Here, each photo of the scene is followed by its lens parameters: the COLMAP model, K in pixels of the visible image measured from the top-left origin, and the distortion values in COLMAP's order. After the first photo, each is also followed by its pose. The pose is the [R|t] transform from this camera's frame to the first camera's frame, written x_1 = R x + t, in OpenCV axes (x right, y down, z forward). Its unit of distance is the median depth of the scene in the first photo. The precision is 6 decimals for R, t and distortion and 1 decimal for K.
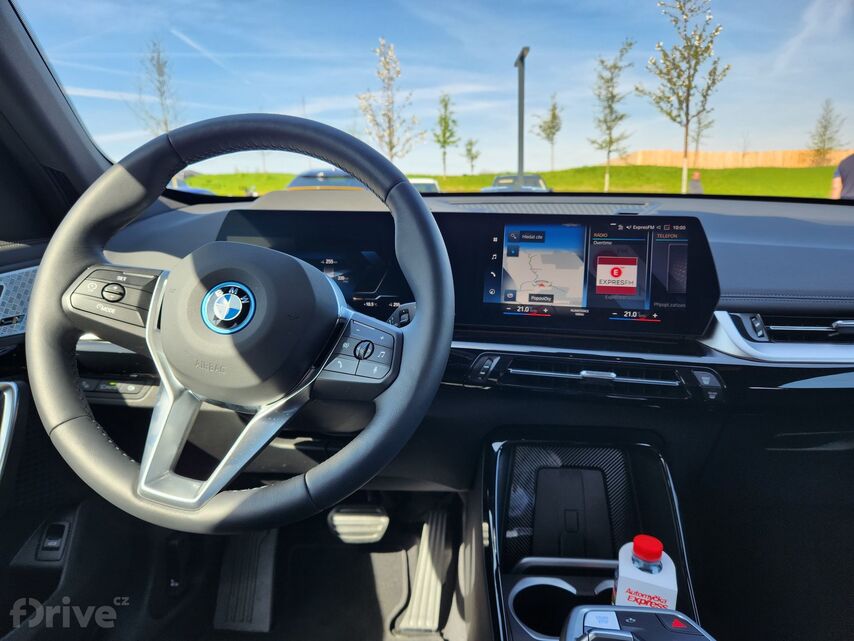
lens RADIAL K [[573.3, 0, 431.3], [0, 573.3, 317.2], [0, 0, 1]] dist [0.081347, -0.087860]
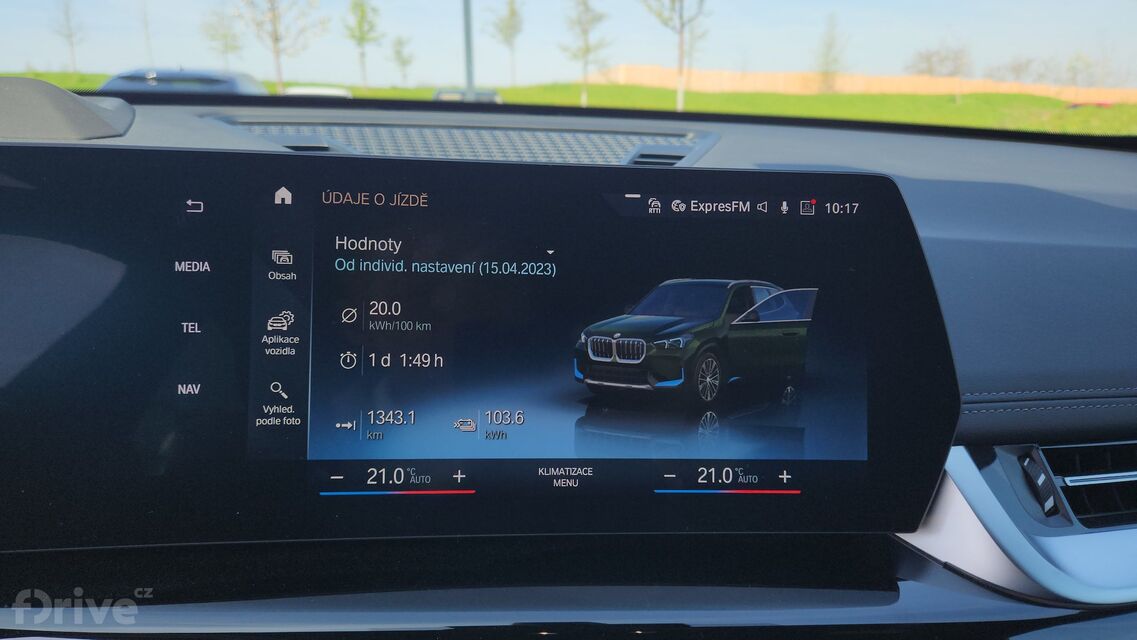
lens RADIAL K [[752.0, 0, 568.5], [0, 752.0, 320.0], [0, 0, 1]] dist [0.051740, 0.000760]
pose [[0.963778, -0.046490, 0.262624, 0.146753], [0.032799, 0.997876, 0.056279, -0.111307], [-0.264683, -0.045626, 0.963256, 0.575231]]
